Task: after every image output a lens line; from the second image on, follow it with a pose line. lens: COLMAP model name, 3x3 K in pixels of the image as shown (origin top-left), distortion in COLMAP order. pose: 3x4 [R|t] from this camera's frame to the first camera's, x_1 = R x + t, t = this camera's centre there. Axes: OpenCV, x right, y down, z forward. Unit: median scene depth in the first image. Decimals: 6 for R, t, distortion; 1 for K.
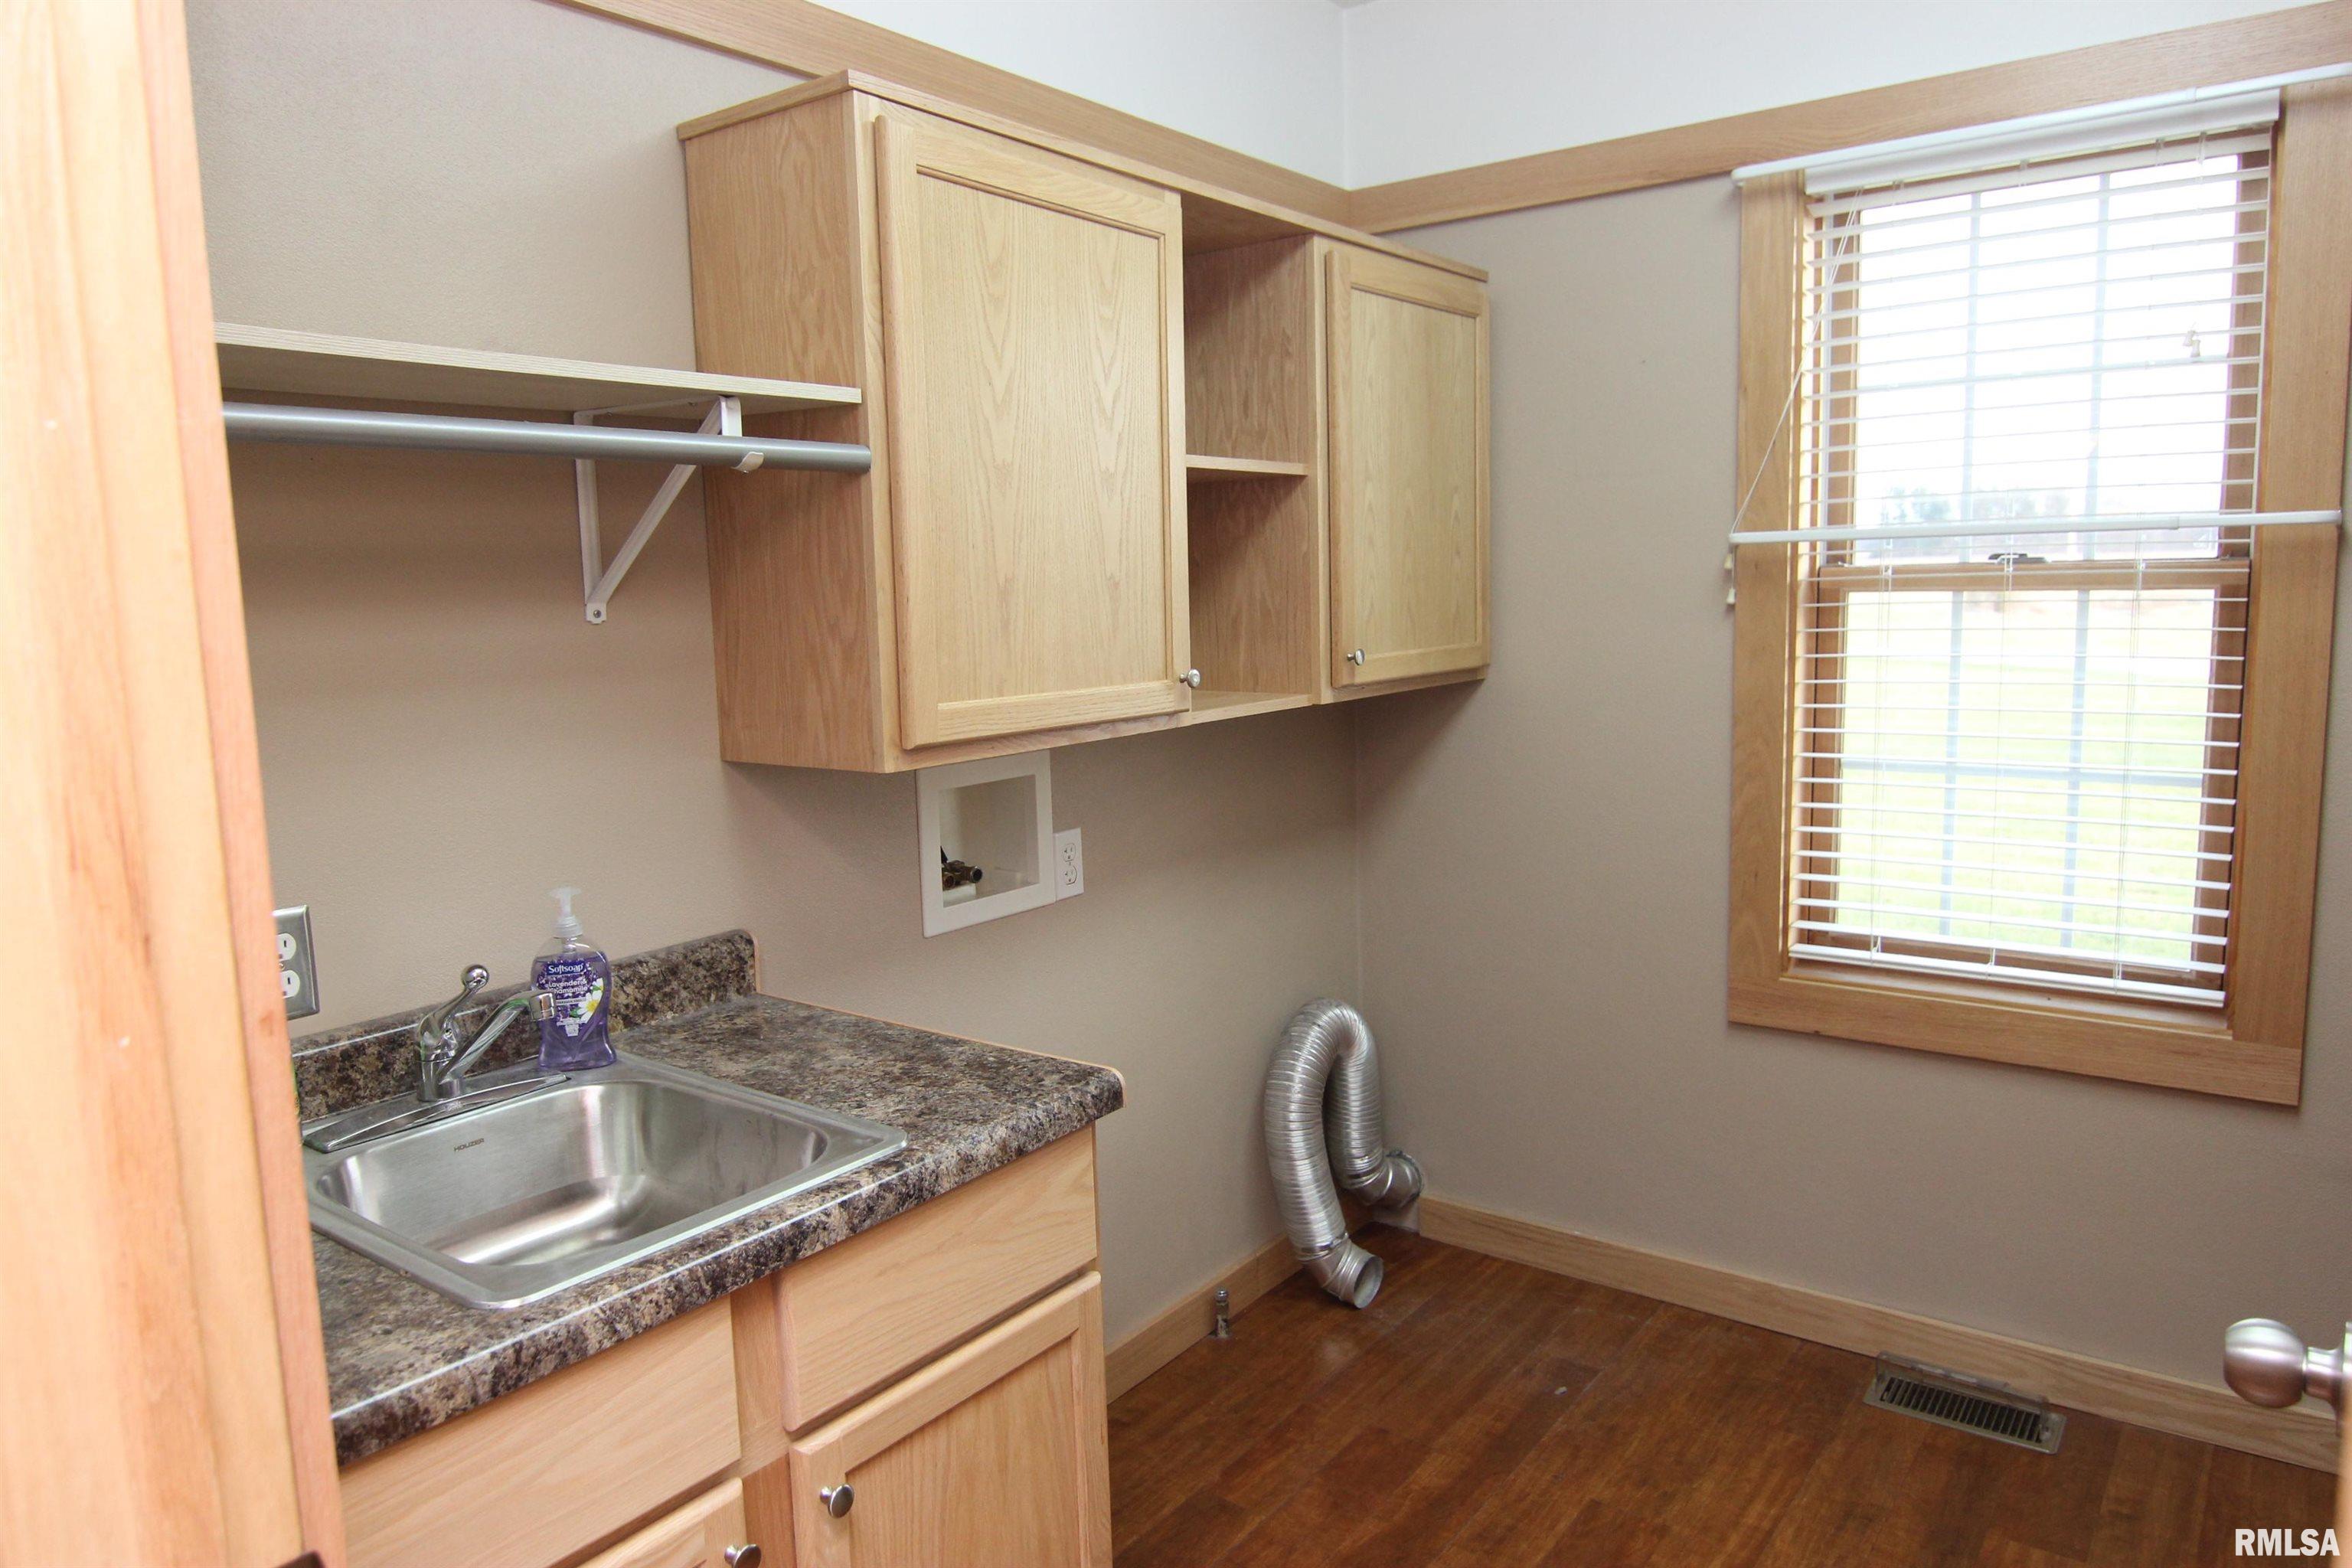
lens RADIAL K [[1538.7, 0, 1176.0], [0, 1538.7, 784.0], [0, 0, 1]] dist [0.000400, -0.000020]
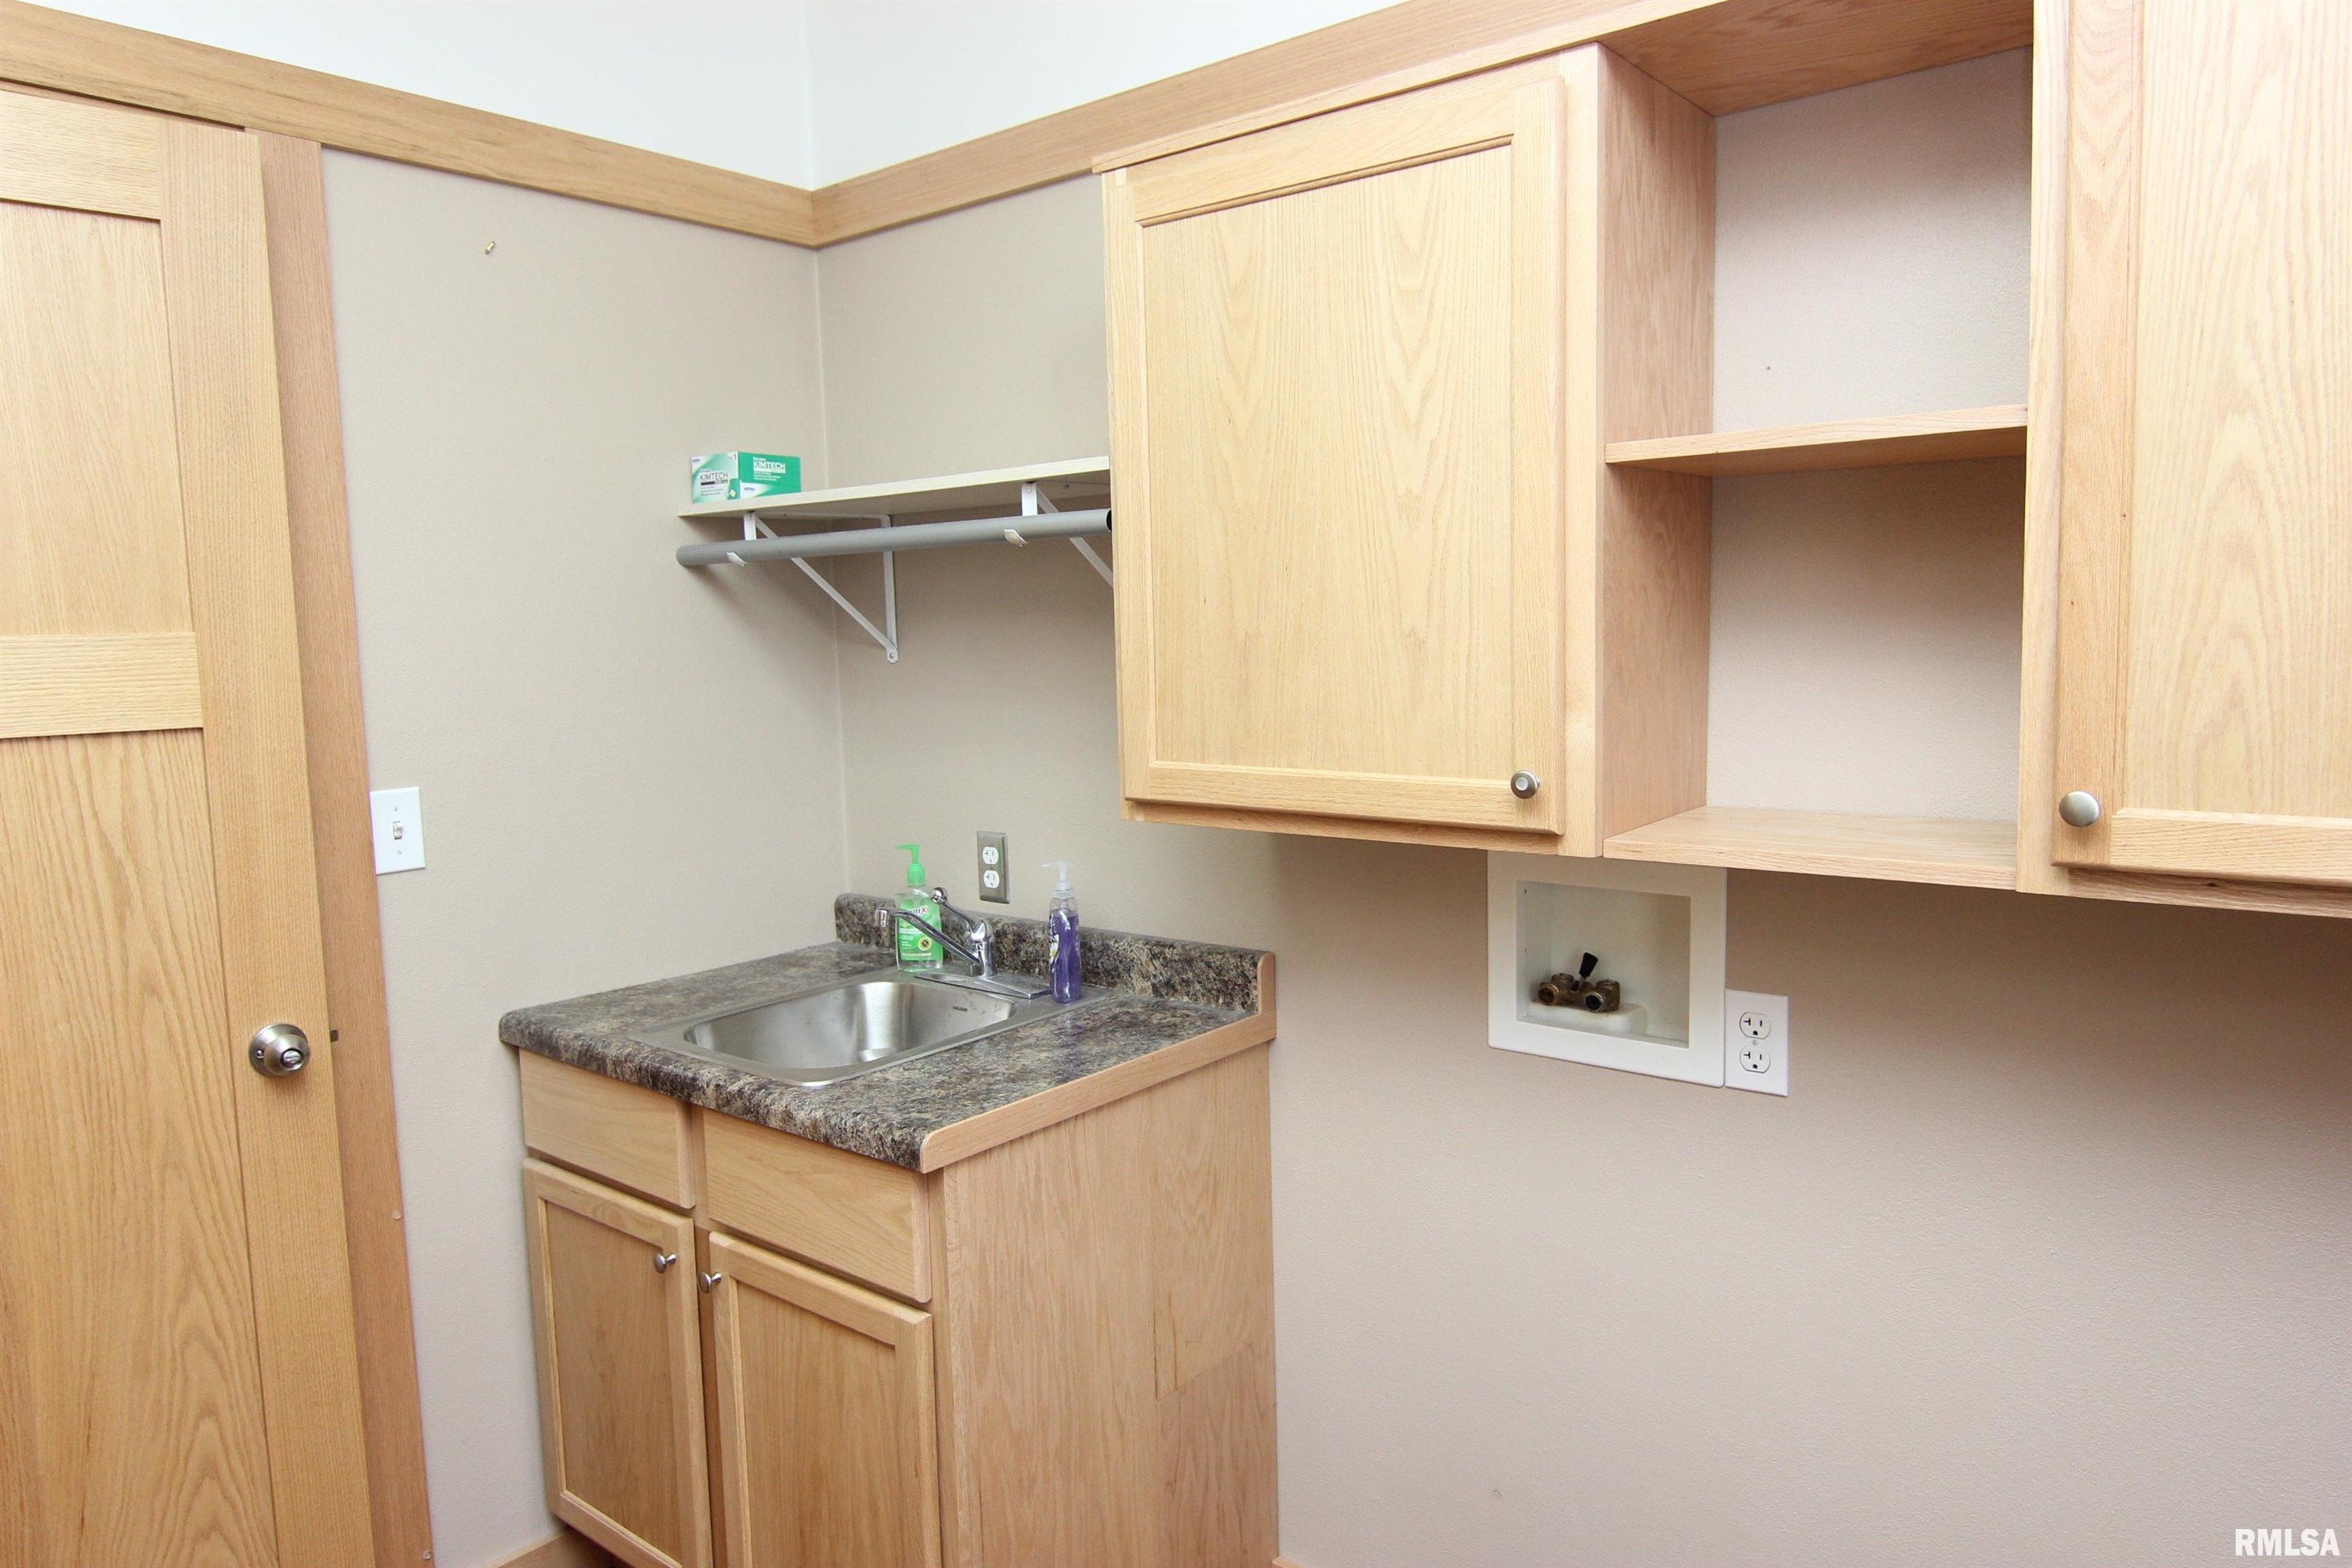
lens RADIAL K [[1524.5, 0, 1186.7], [0, 1524.5, 775.4], [0, 0, 1]] dist [0.003401, -0.020352]
pose [[-0.042323, 0.130030, -0.990606, 0.871877], [-0.103763, 0.985561, 0.133801, -0.188221], [0.993701, 0.108451, -0.028219, 1.119728]]
